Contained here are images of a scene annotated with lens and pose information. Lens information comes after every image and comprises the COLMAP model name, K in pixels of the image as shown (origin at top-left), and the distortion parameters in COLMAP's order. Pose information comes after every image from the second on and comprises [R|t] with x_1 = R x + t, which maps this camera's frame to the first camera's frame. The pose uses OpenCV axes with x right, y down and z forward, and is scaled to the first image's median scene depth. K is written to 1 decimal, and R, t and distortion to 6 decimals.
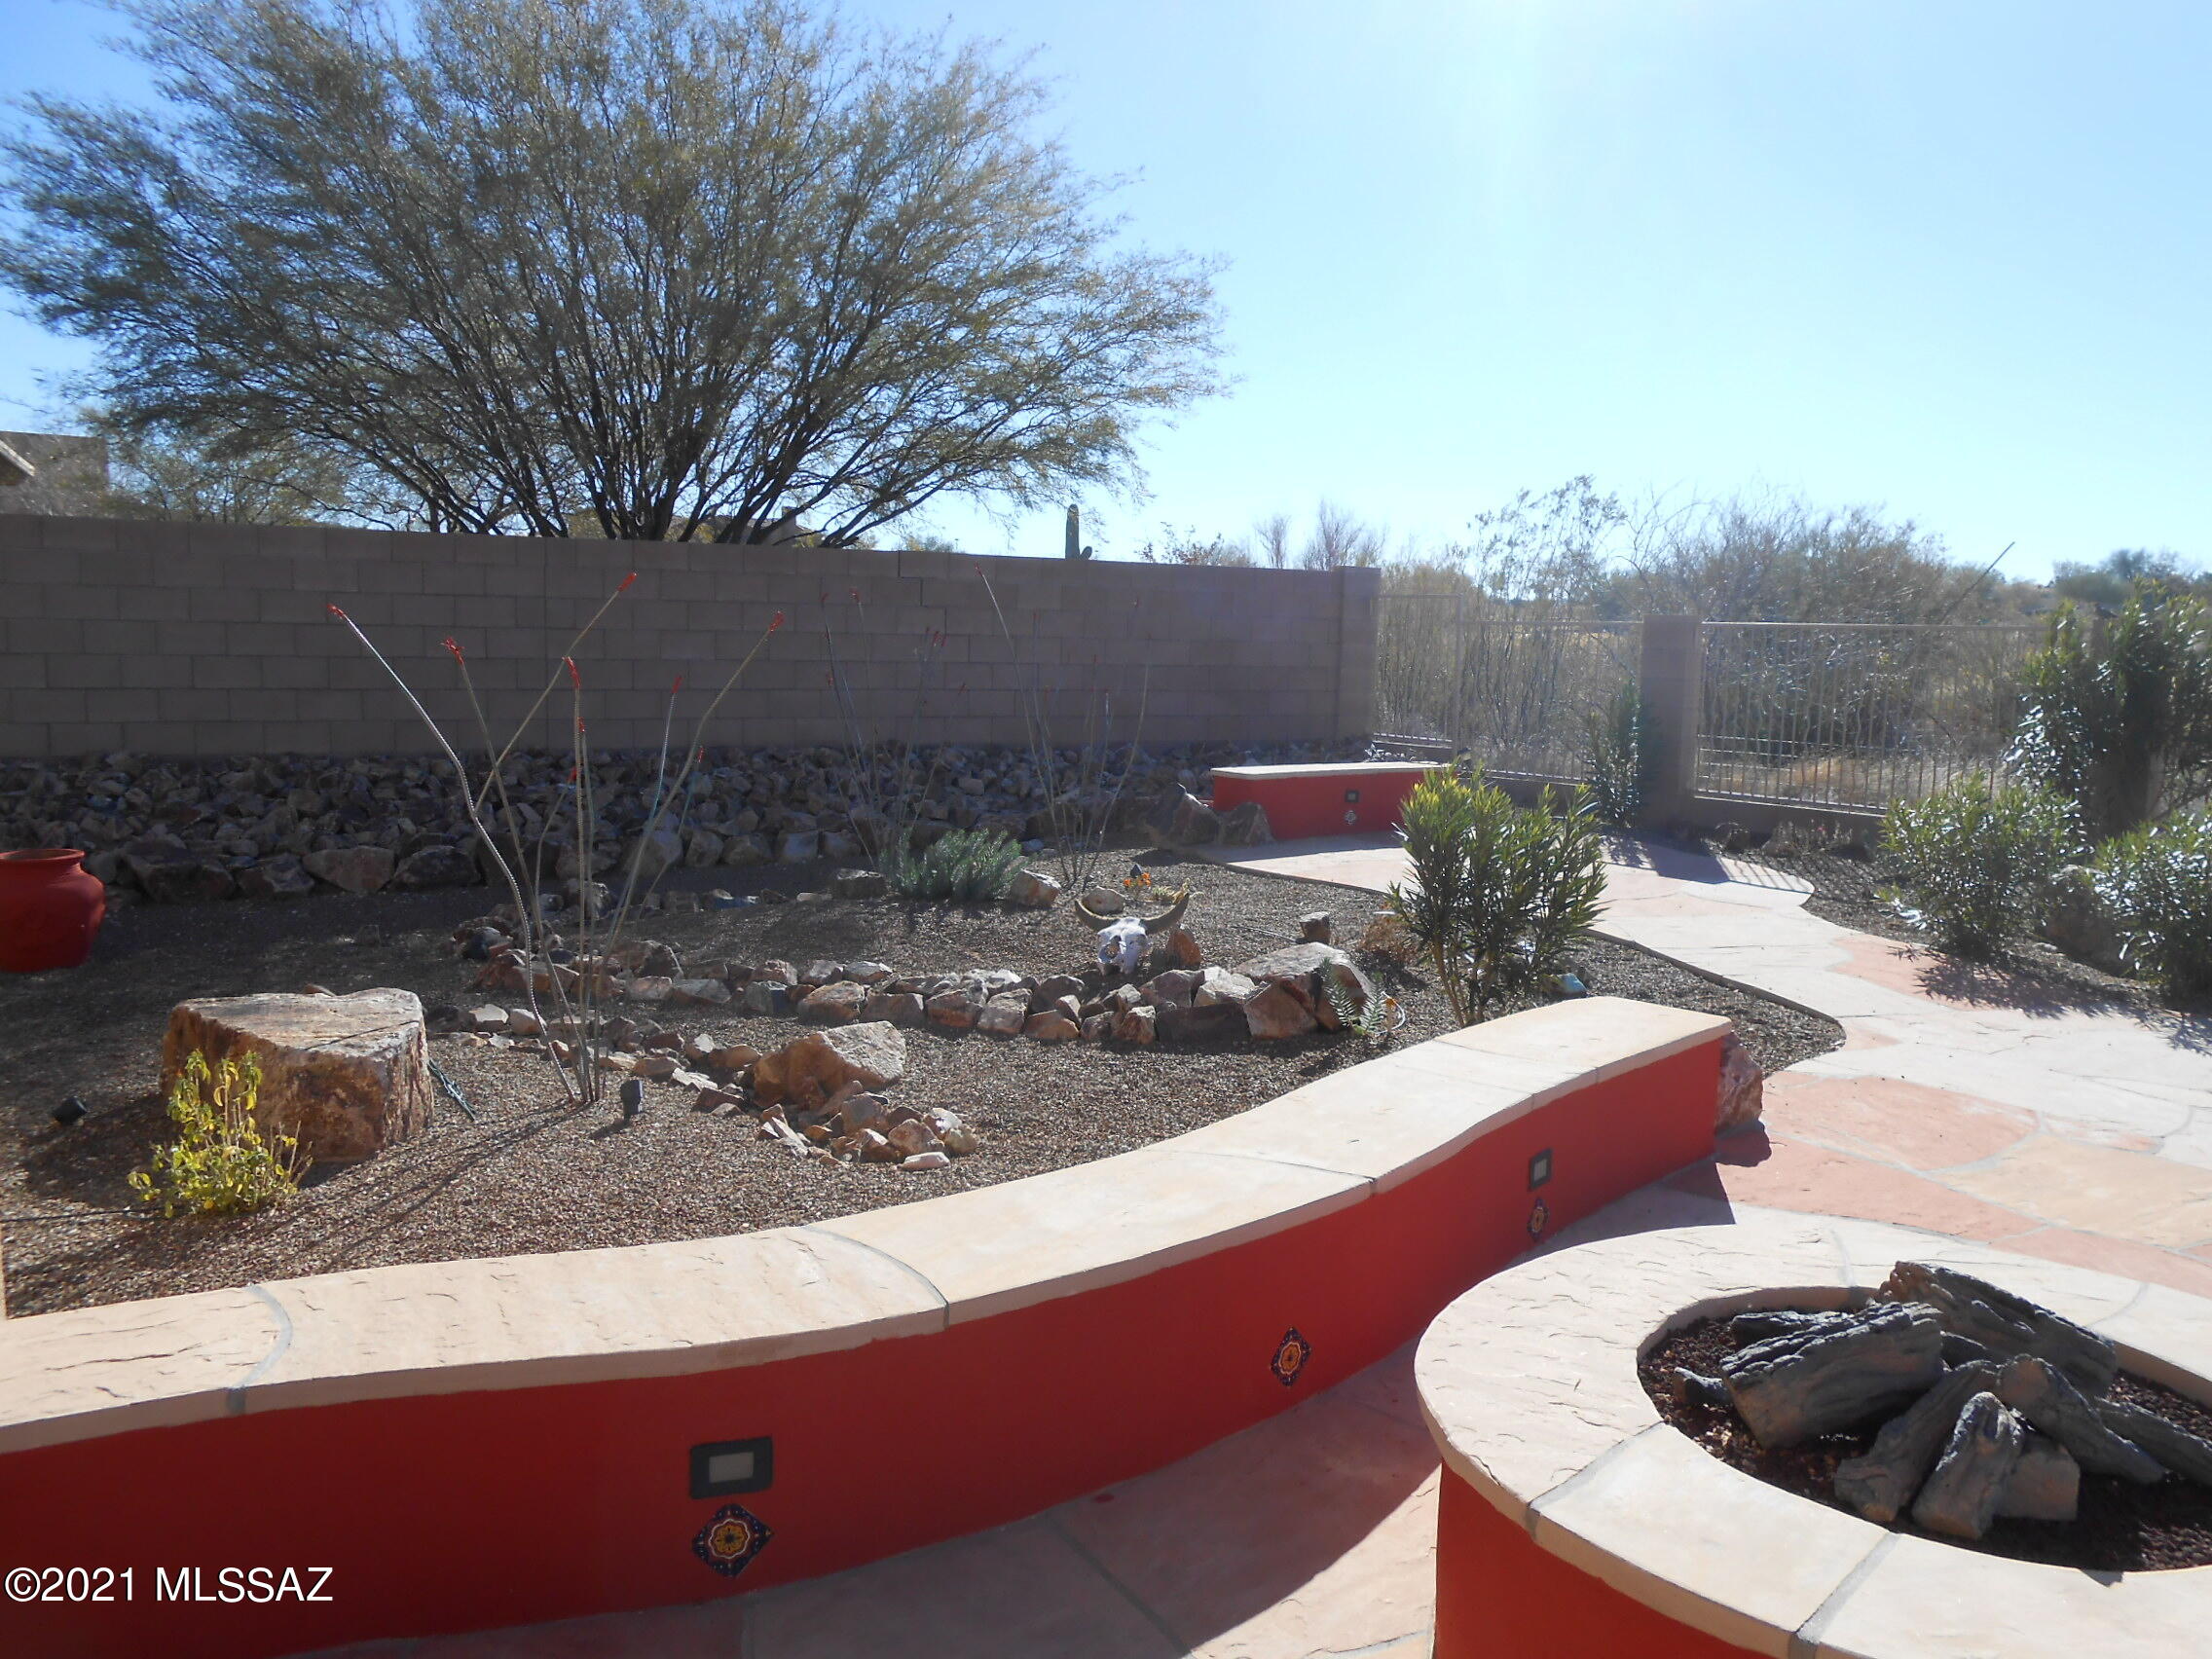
lens RADIAL K [[1741.0, 0, 1078.4], [0, 1741.0, 873.8], [0, 0, 1]] dist [-0.024989, 0.049159]
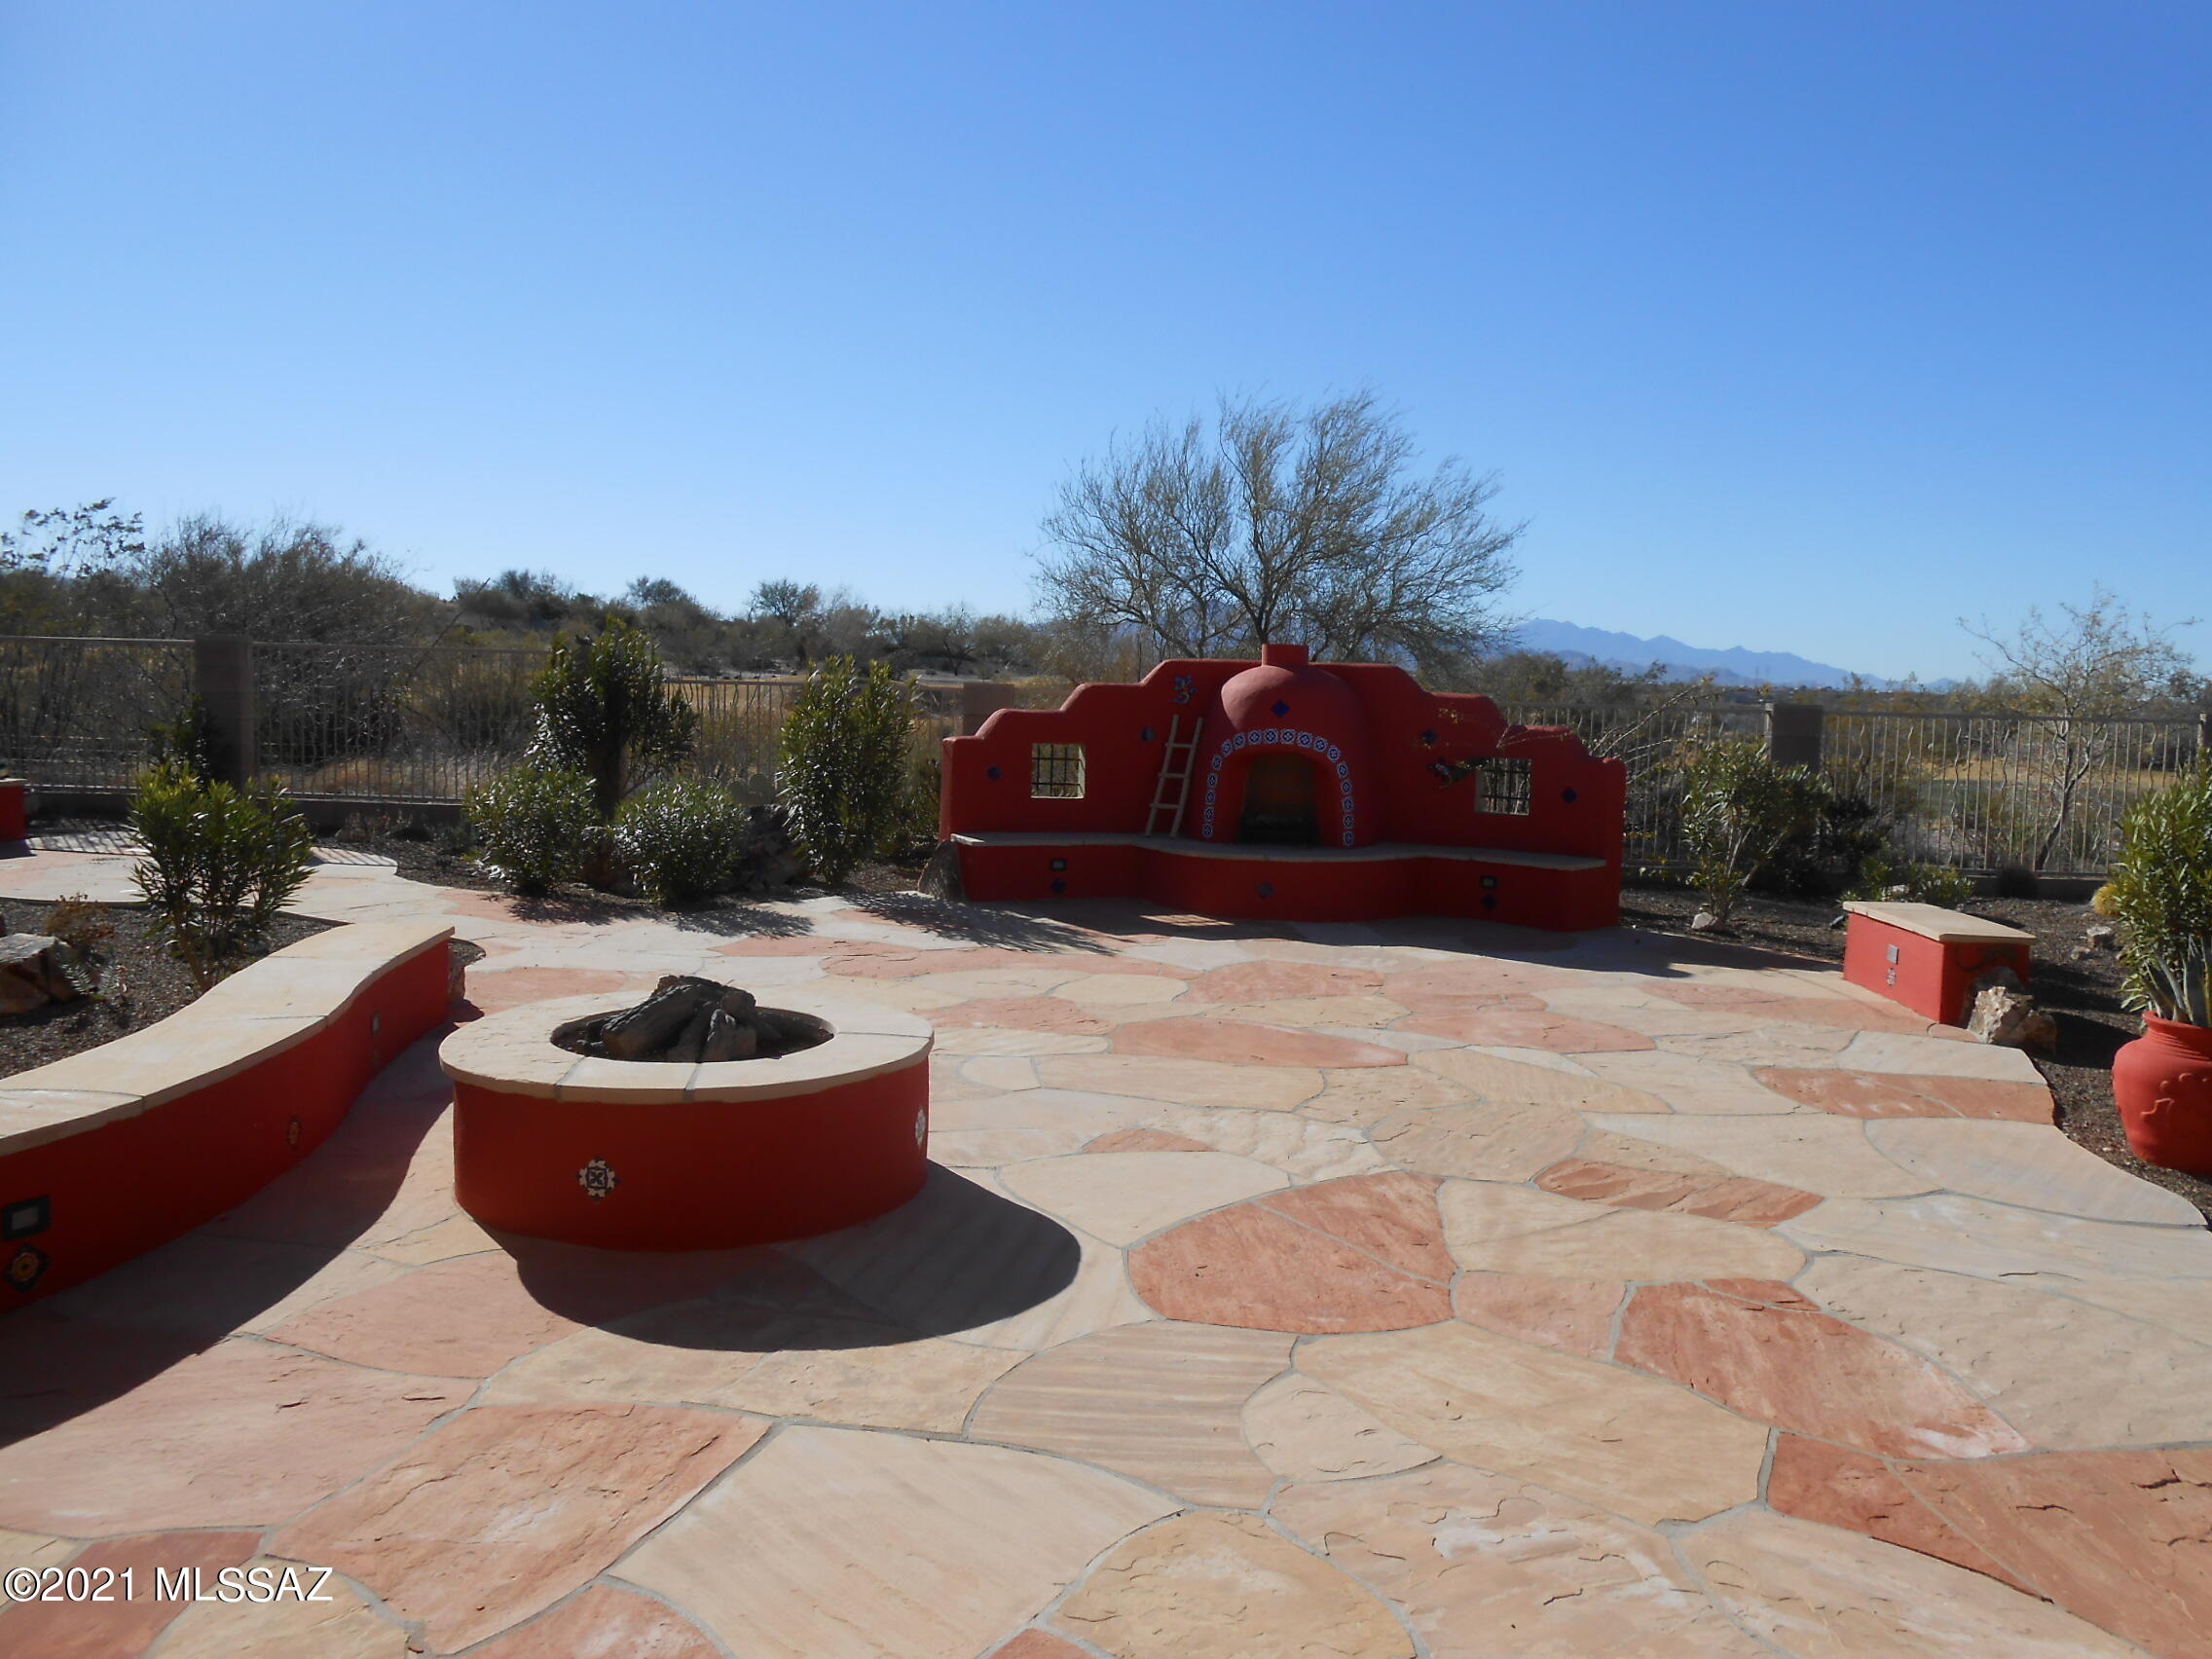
lens RADIAL K [[1741.0, 0, 1107.4], [0, 1741.0, 827.8], [0, 0, 1]] dist [-0.024989, 0.049159]
pose [[0.649792, -0.067341, 0.757124, -0.255040], [0.090962, 0.995799, 0.010503, 0.024328], [-0.754650, 0.062045, 0.653187, -0.265832]]
